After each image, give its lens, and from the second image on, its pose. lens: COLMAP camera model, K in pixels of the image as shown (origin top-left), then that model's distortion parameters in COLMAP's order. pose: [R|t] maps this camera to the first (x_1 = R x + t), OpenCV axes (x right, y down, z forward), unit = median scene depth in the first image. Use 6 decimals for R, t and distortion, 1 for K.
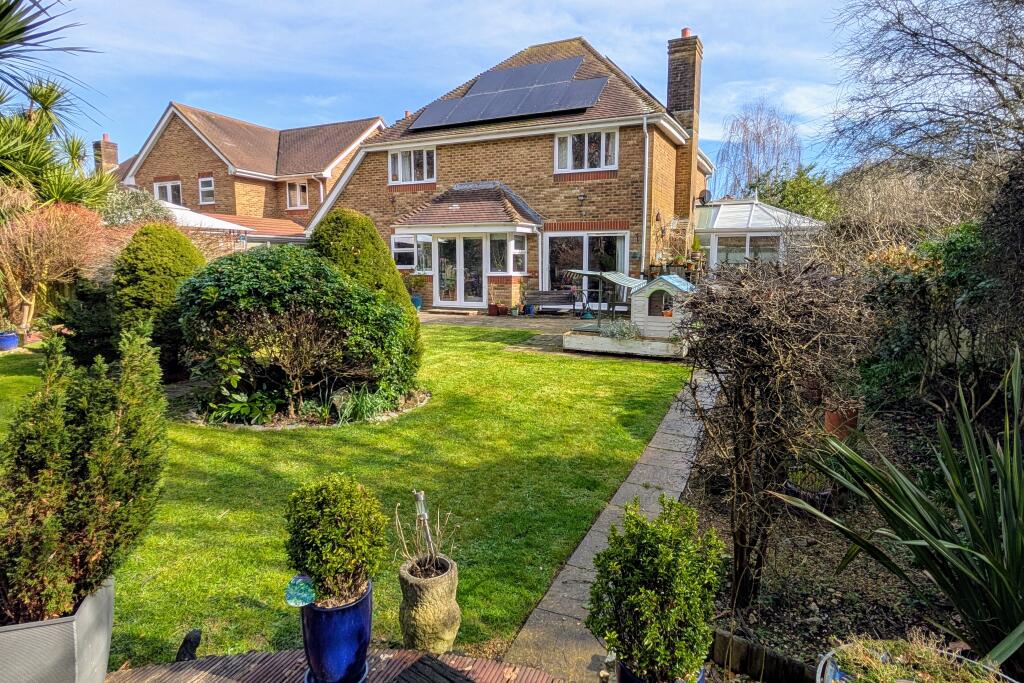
lens RADIAL K [[559.3, 0, 511.4], [0, 559.3, 299.5], [0, 0, 1]] dist [0.001591, -0.000386]
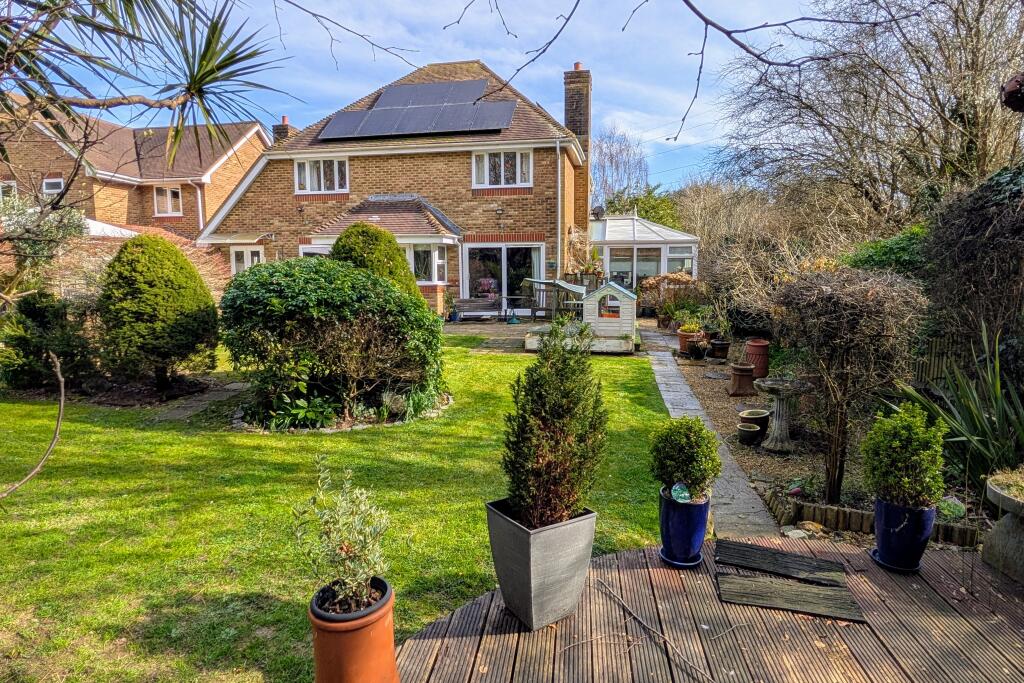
lens RADIAL K [[550.9, 0, 515.4], [0, 550.9, 296.4], [0, 0, 1]] dist [0.000079, -0.000458]
pose [[0.968249, -0.018526, 0.249300, -0.112729], [0.023780, 0.999554, -0.018081, 0.001239], [-0.248854, 0.023435, 0.968257, -0.031369]]
